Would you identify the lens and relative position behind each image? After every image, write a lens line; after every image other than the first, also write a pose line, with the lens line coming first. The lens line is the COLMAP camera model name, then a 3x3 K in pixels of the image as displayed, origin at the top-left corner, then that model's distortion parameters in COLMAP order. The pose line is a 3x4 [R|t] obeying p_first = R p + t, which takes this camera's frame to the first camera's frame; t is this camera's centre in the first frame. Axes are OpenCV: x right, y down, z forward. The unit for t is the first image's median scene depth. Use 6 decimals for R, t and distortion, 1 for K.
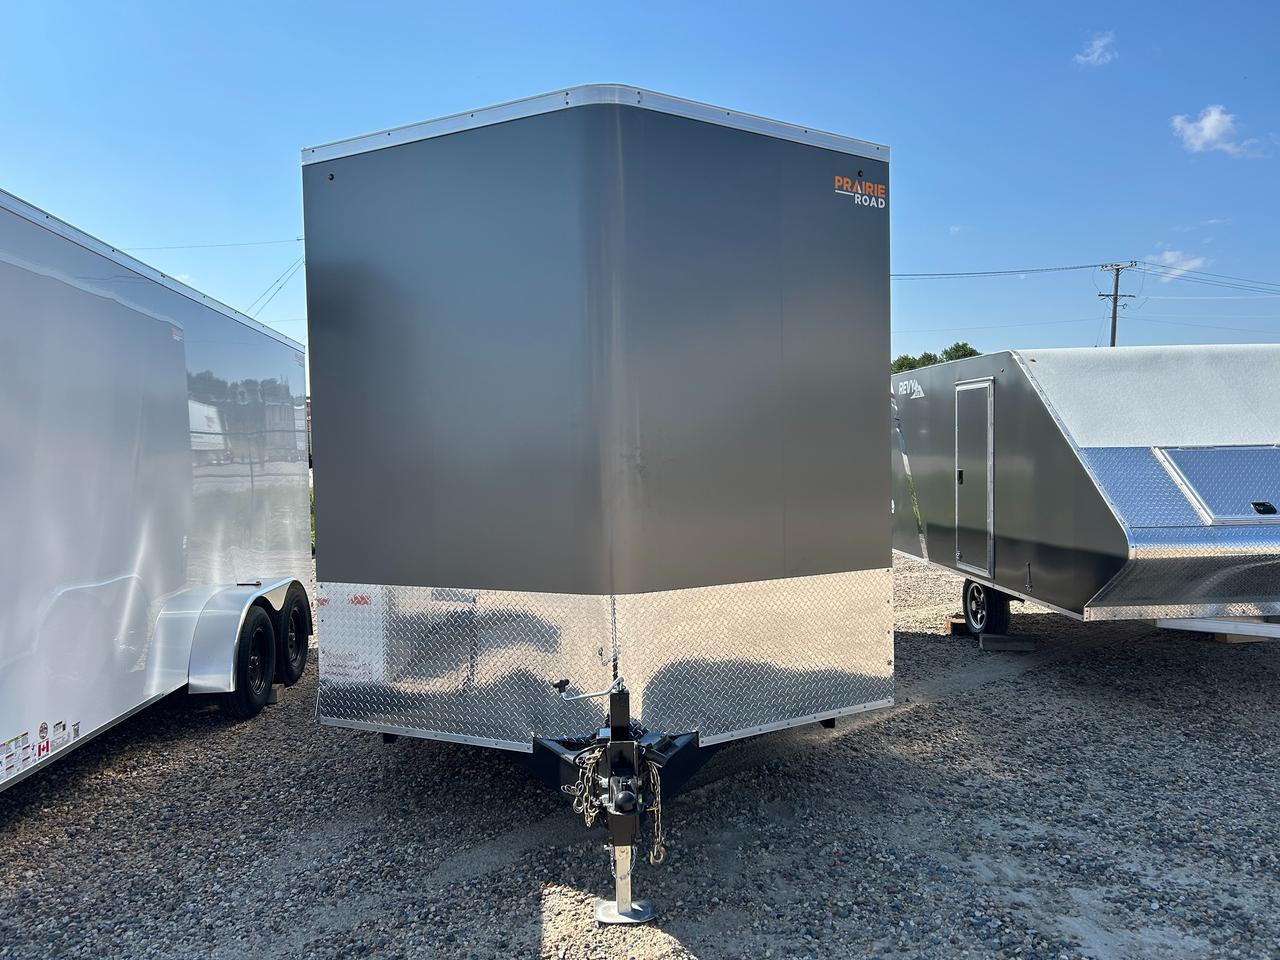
lens RADIAL K [[956.7, 0, 640.0], [0, 956.7, 480.0], [0, 0, 1]] dist [0.078541, -0.069747]
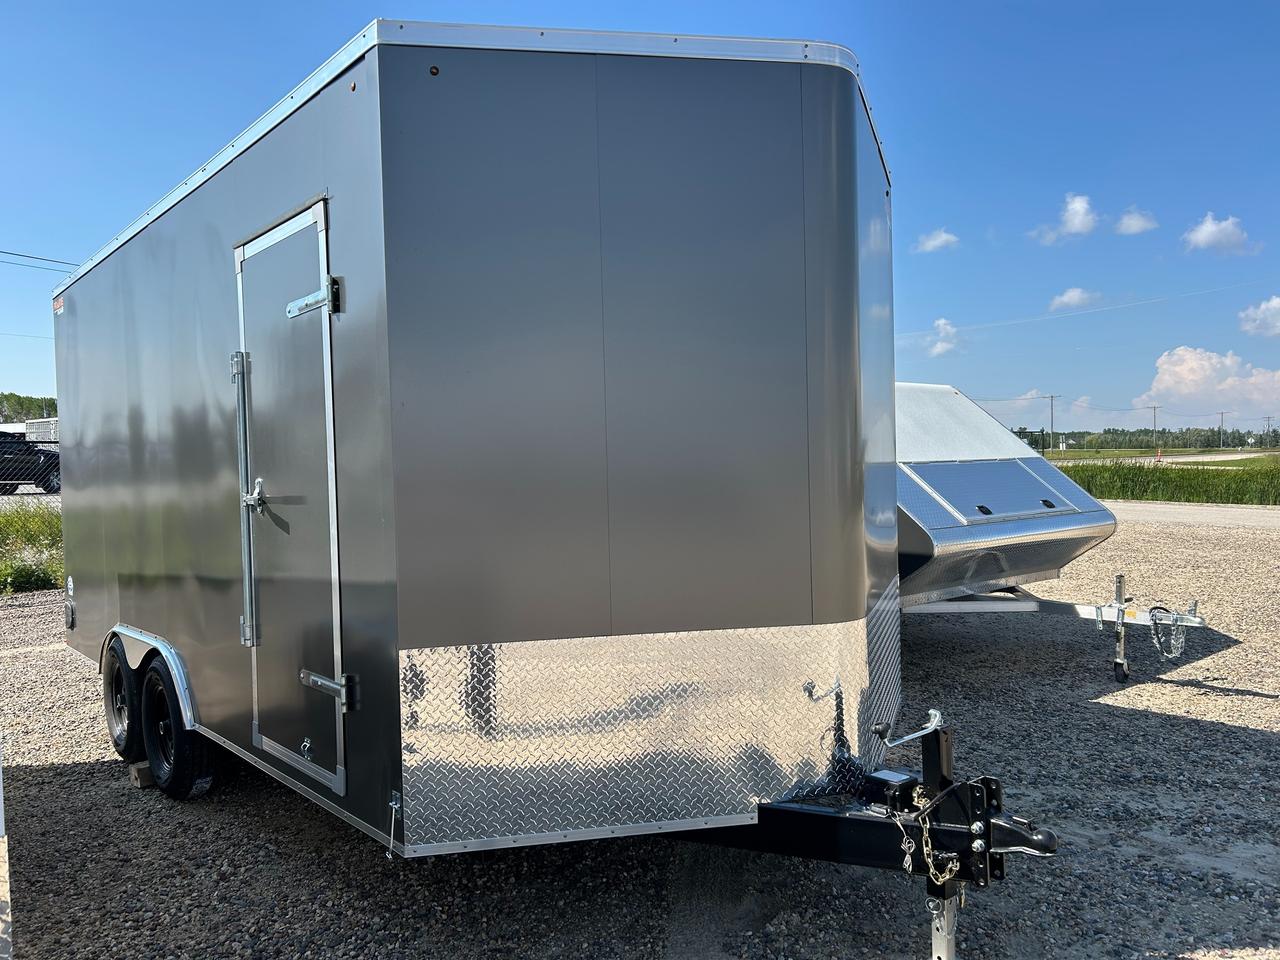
lens RADIAL K [[956.7, 0, 640.0], [0, 956.7, 480.0], [0, 0, 1]] dist [0.078541, -0.069747]
pose [[0.801319, -0.013315, 0.598090, -0.528524], [0.034894, 0.999090, -0.024508, 0.006370], [-0.597219, 0.040509, 0.801054, 0.302597]]
